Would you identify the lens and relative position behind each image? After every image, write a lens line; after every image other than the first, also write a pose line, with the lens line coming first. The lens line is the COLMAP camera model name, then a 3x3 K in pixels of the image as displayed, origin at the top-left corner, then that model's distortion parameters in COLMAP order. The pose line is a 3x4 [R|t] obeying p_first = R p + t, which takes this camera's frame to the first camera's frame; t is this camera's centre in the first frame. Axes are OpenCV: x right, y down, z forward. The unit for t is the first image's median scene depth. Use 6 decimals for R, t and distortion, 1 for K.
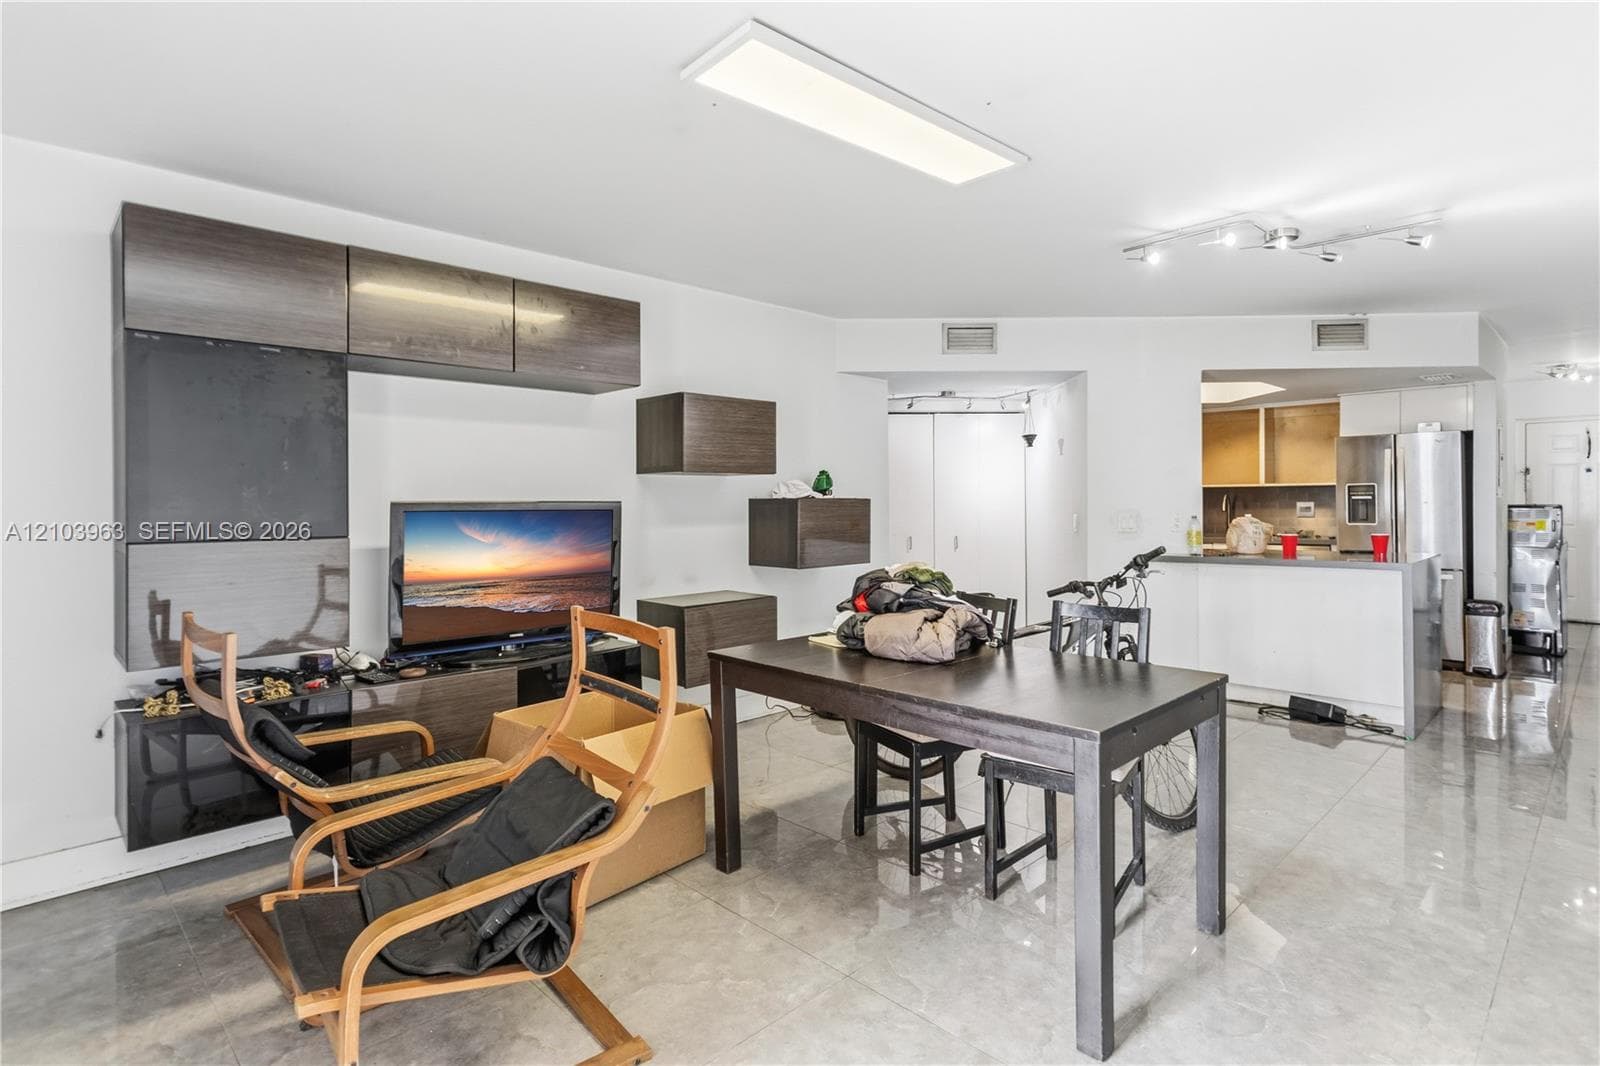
lens RADIAL K [[787.8, 0, 806.1], [0, 787.8, 505.2], [0, 0, 1]] dist [-0.001942, -0.000641]
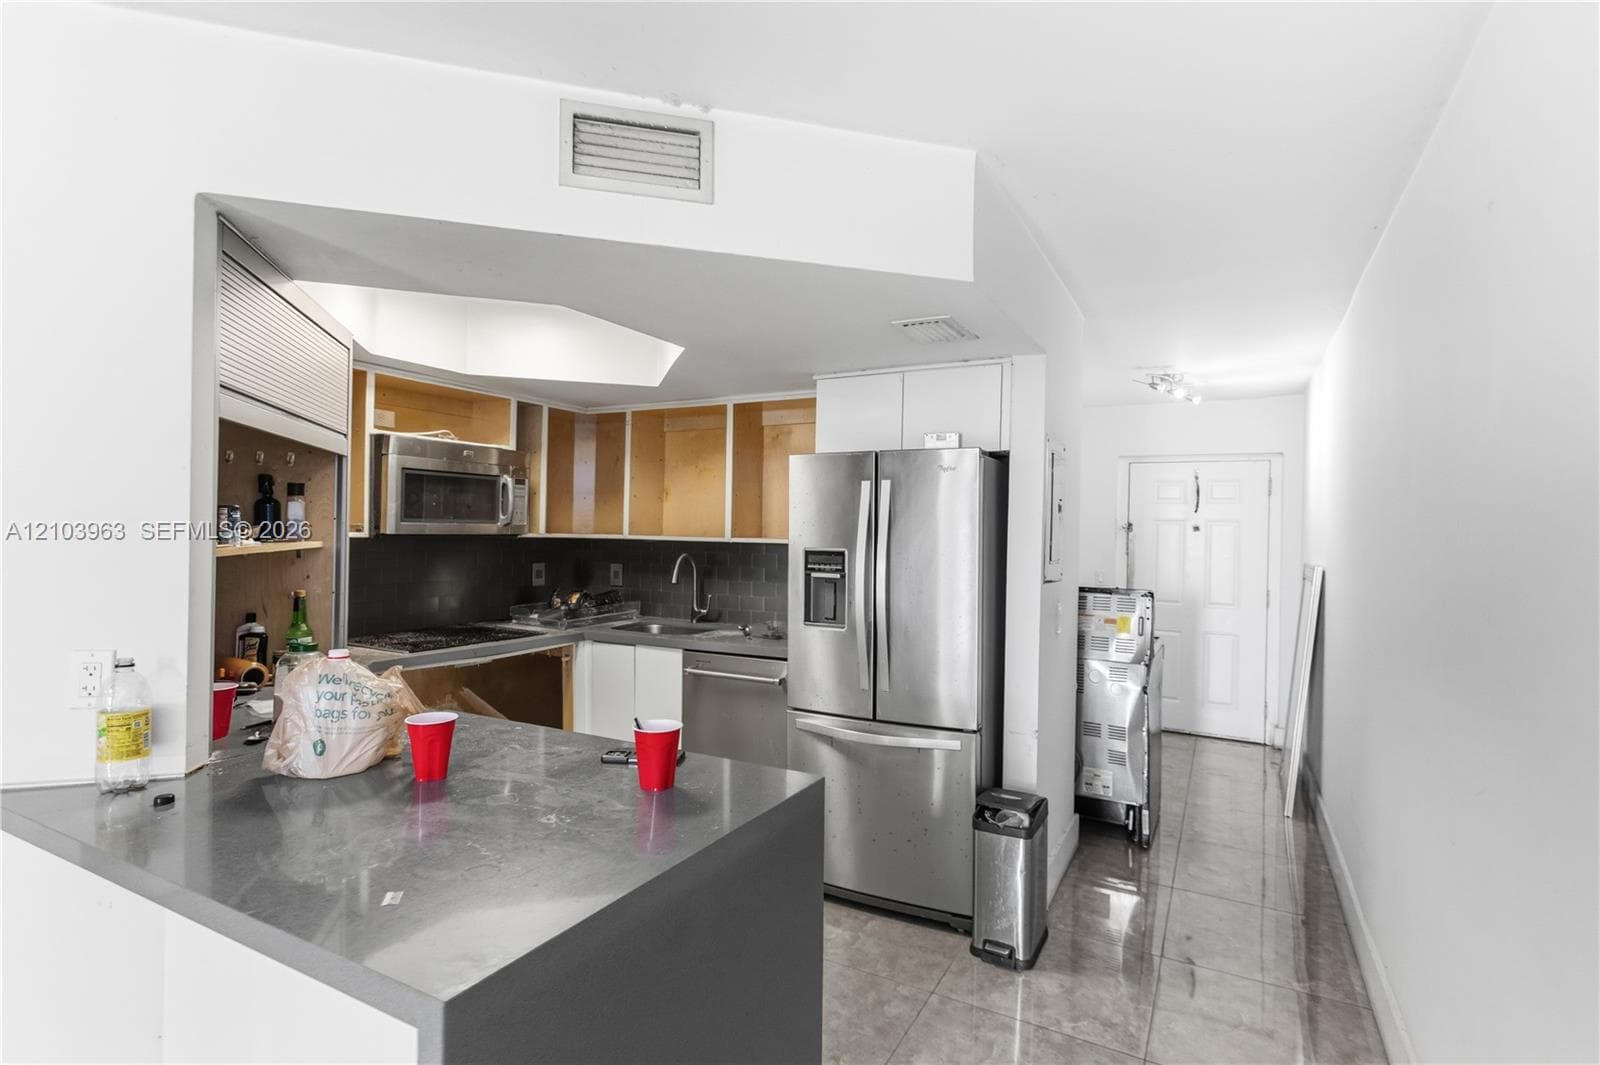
lens RADIAL K [[782.9, 0, 800.0], [0, 782.9, 532.5], [0, 0, 1]] dist [0.000262, -0.000091]
pose [[0.953137, 0.025222, 0.301487, 0.525601], [-0.023489, 0.999680, -0.009370, -0.031711], [-0.301627, 0.001849, 0.953424, 0.514763]]
